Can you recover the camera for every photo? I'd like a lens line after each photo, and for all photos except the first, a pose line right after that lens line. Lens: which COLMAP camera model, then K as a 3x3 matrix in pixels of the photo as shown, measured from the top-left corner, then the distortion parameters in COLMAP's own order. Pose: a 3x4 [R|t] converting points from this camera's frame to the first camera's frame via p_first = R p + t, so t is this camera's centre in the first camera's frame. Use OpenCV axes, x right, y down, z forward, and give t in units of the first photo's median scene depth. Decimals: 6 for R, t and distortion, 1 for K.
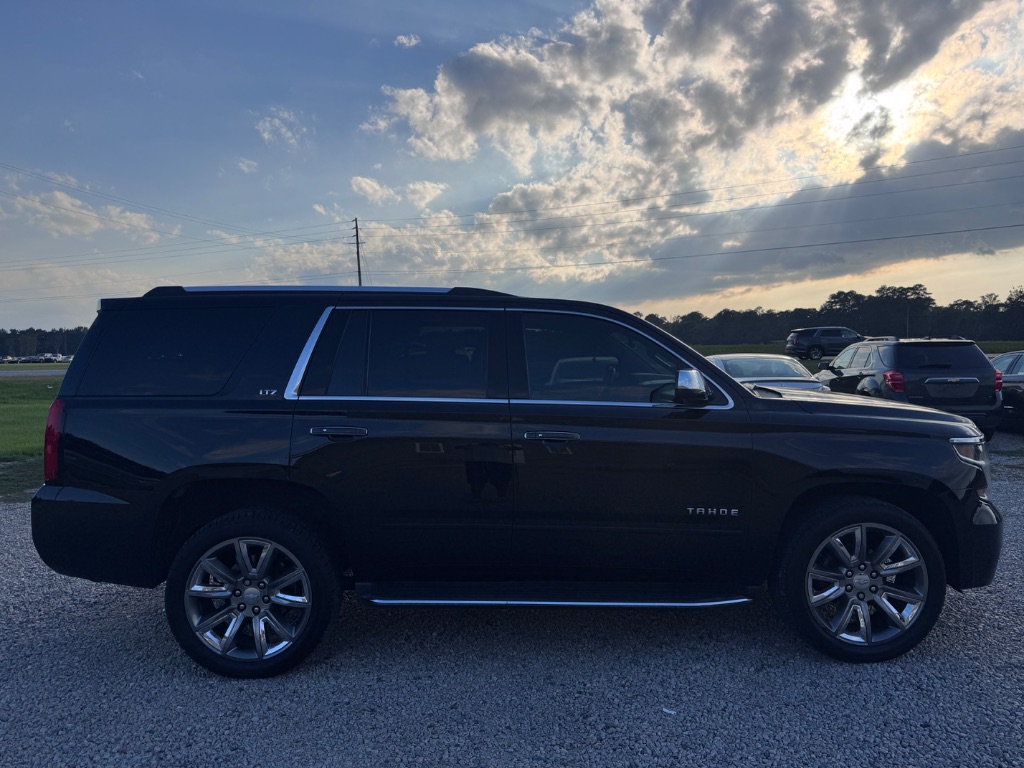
lens RADIAL K [[724.5, 0, 518.1], [0, 724.5, 385.6], [0, 0, 1]] dist [0.072343, -0.091898]
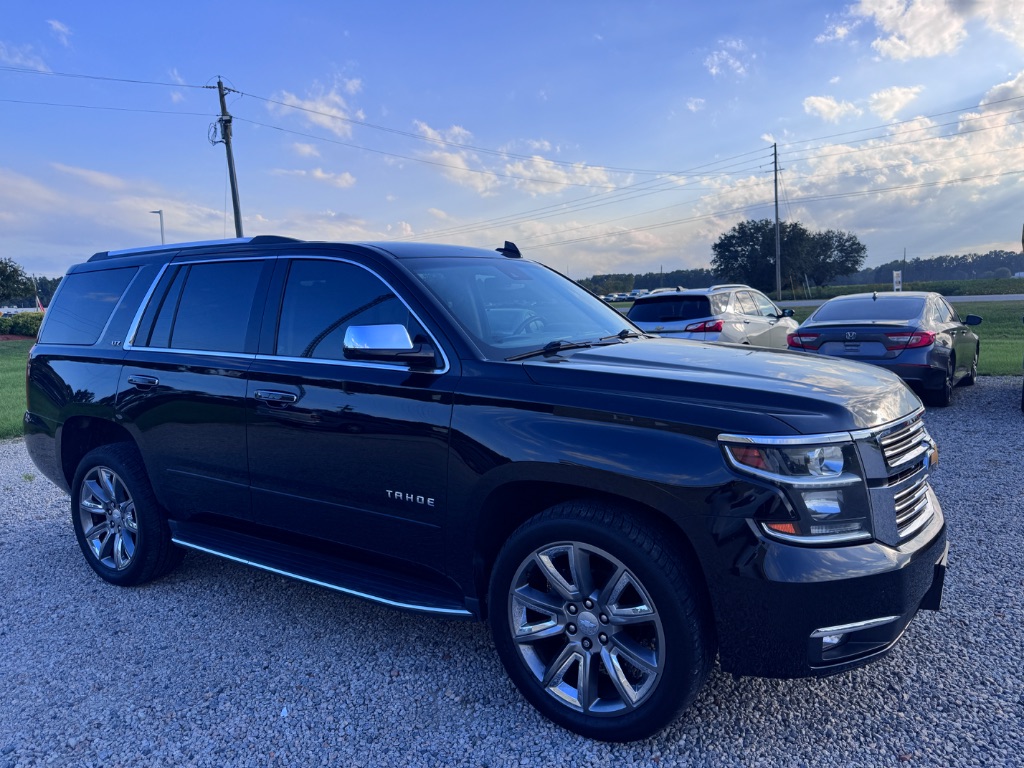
lens RADIAL K [[728.9, 0, 513.9], [0, 728.9, 384.7], [0, 0, 1]] dist [0.011475, -0.025021]
pose [[0.827968, 0.042716, -0.559146, 0.695628], [0.004513, 0.996555, 0.082814, -0.013773], [0.560757, -0.071091, 0.824923, 0.360744]]
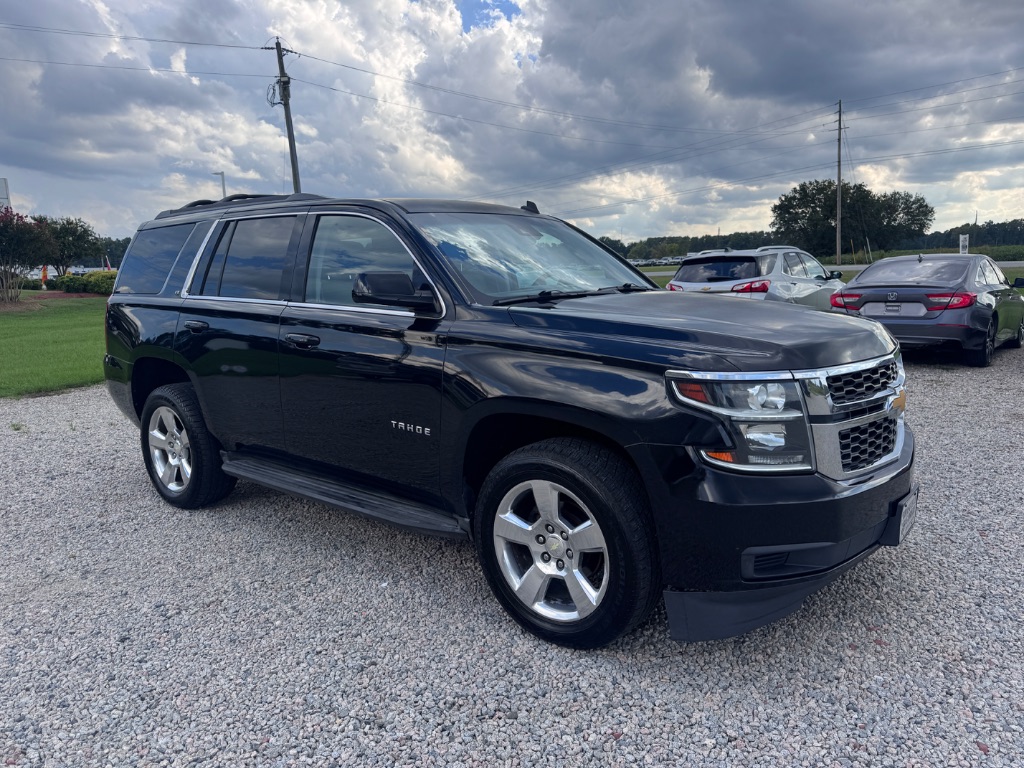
lens RADIAL K [[732.0, 0, 524.3], [0, 732.0, 391.1], [0, 0, 1]] dist [0.009176, -0.025192]
pose [[0.795313, 0.087127, -0.599905, 0.779532], [-0.002839, 0.990142, 0.140039, 0.002263], [0.606193, -0.109672, 0.787720, 0.247898]]
